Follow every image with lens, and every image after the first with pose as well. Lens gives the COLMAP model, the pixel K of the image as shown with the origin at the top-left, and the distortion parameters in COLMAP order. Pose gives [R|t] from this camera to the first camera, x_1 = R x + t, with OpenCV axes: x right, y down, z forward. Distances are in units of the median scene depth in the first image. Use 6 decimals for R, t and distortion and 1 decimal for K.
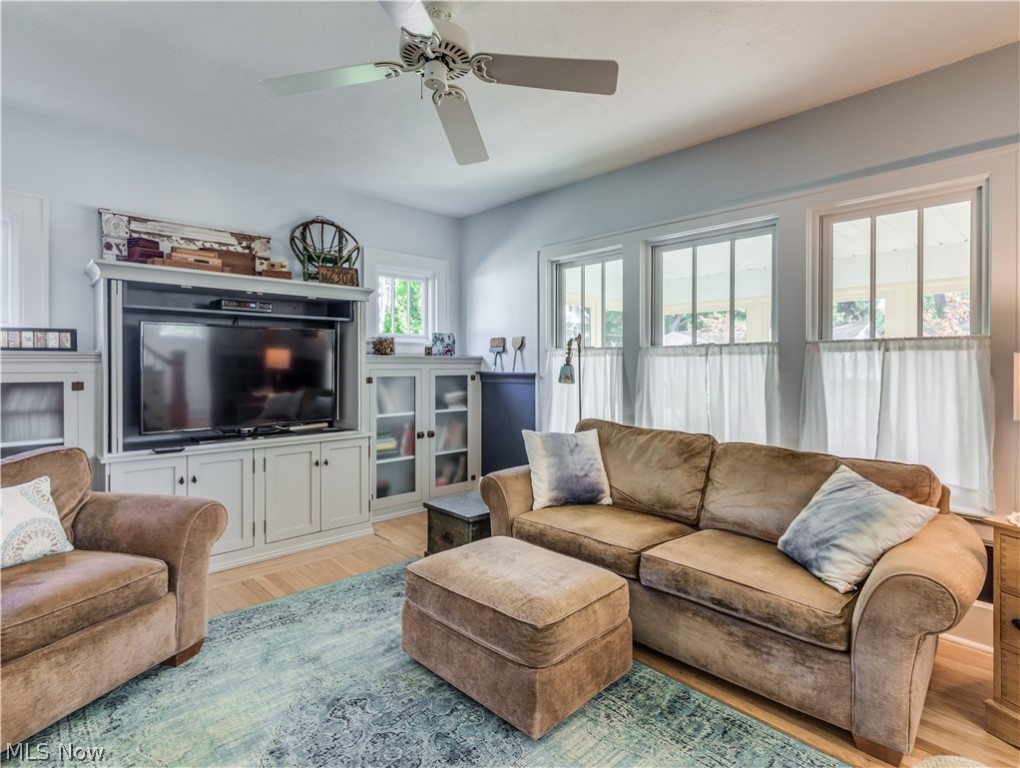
lens RADIAL K [[521.8, 0, 525.0], [0, 521.8, 356.6], [0, 0, 1]] dist [0.009230, -0.000748]
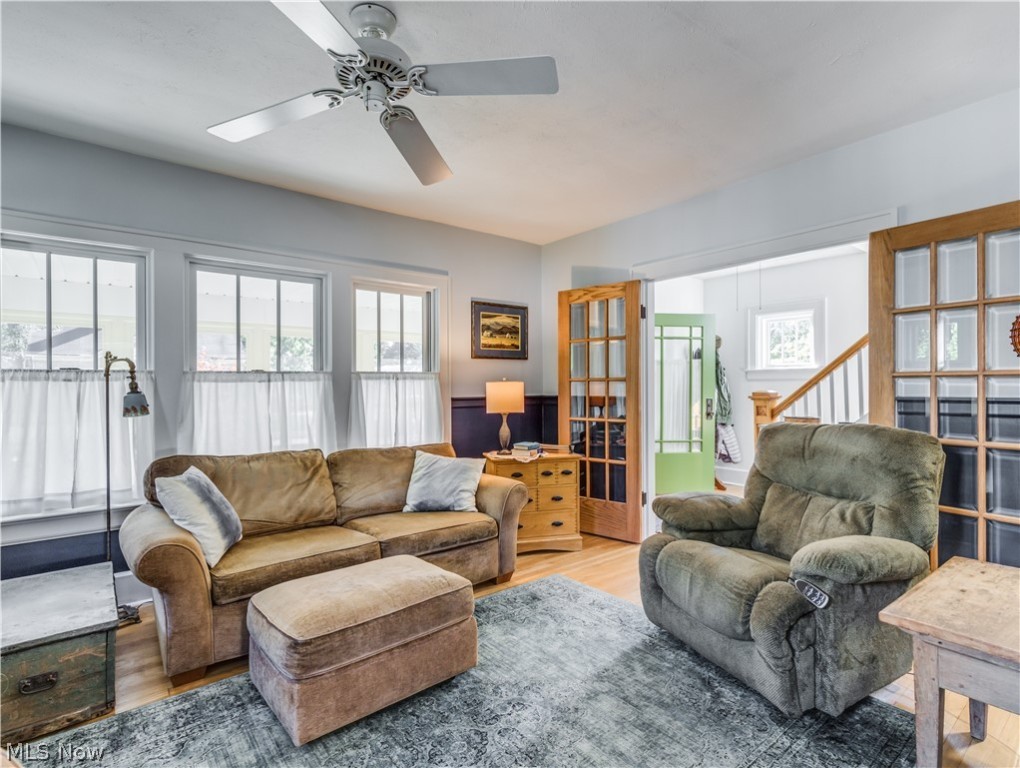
lens RADIAL K [[521.8, 0, 504.9], [0, 521.8, 373.0], [0, 0, 1]] dist [0.009230, -0.000748]
pose [[0.099346, 0.025014, 0.994738, -0.674732], [-0.003737, 0.999686, -0.024765, 0.004792], [-0.995046, -0.001257, 0.099408, 0.401067]]
